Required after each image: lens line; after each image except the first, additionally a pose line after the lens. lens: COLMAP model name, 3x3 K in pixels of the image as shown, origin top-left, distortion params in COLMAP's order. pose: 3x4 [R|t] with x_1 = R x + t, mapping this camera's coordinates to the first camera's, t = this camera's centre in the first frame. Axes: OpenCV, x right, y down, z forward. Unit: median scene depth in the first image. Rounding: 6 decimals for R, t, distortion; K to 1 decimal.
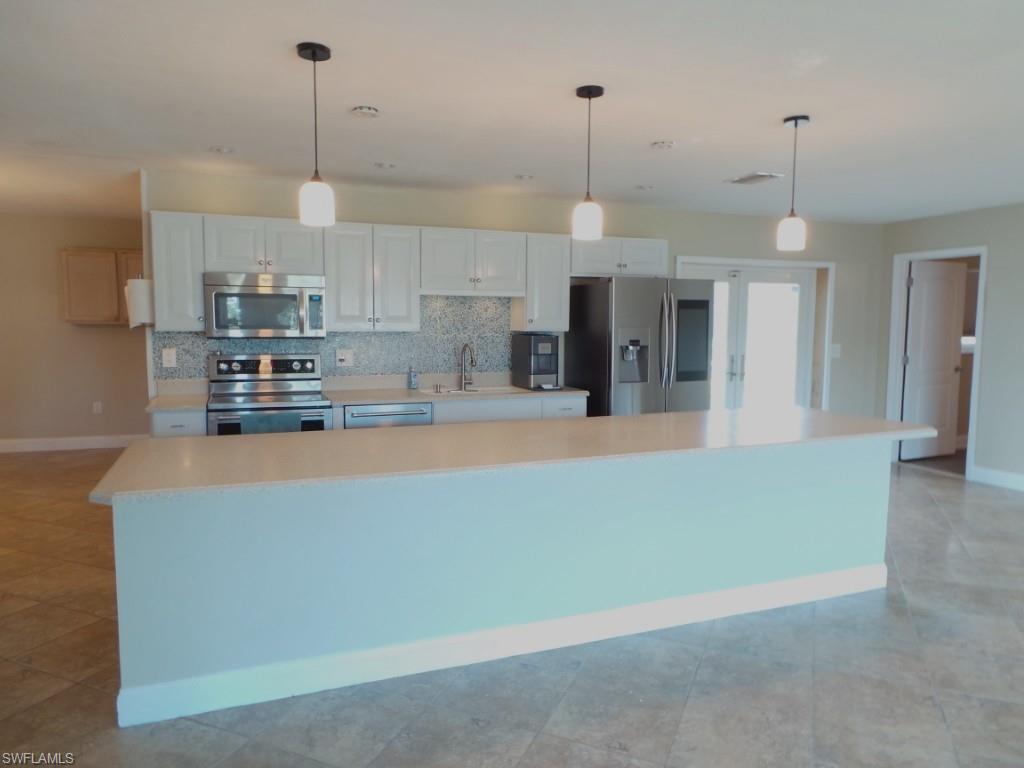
lens RADIAL K [[716.7, 0, 514.7], [0, 716.7, 401.3], [0, 0, 1]] dist [0.001762, 0.000209]
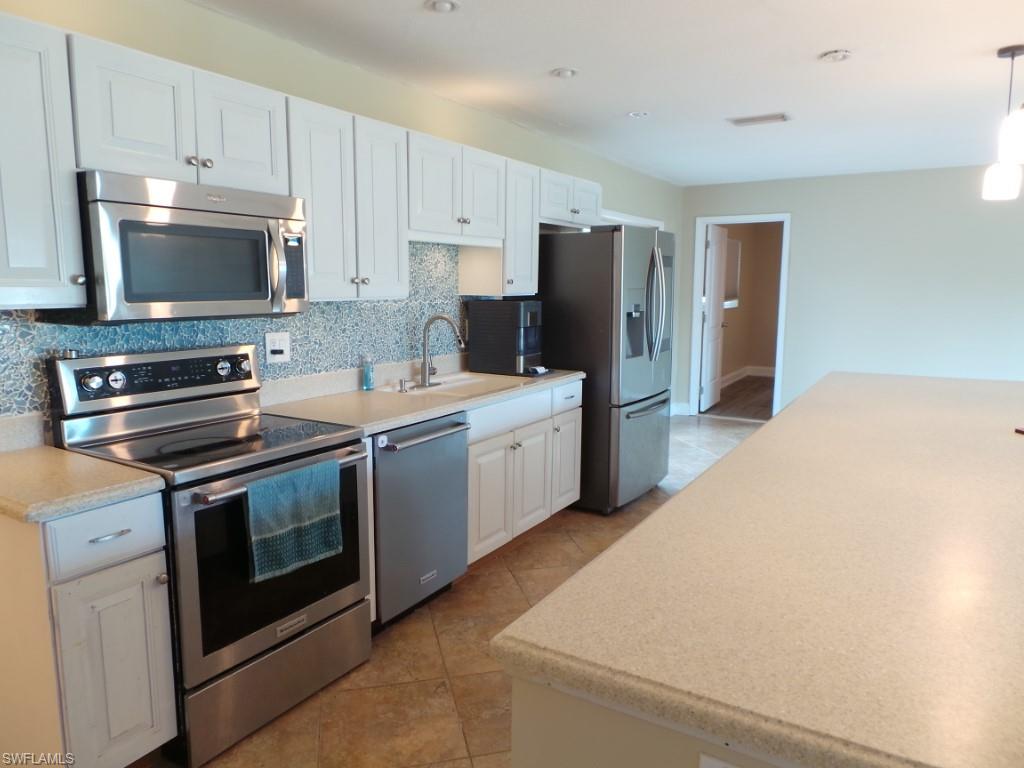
lens RADIAL K [[699.7, 0, 512.0], [0, 699.7, 384.0], [0, 0, 1]] dist [-0.017750, -0.001771]
pose [[0.810775, -0.087486, 0.578783, -0.399891], [0.067810, 0.996149, 0.055583, -0.048590], [-0.581417, -0.005818, 0.813585, 0.427587]]
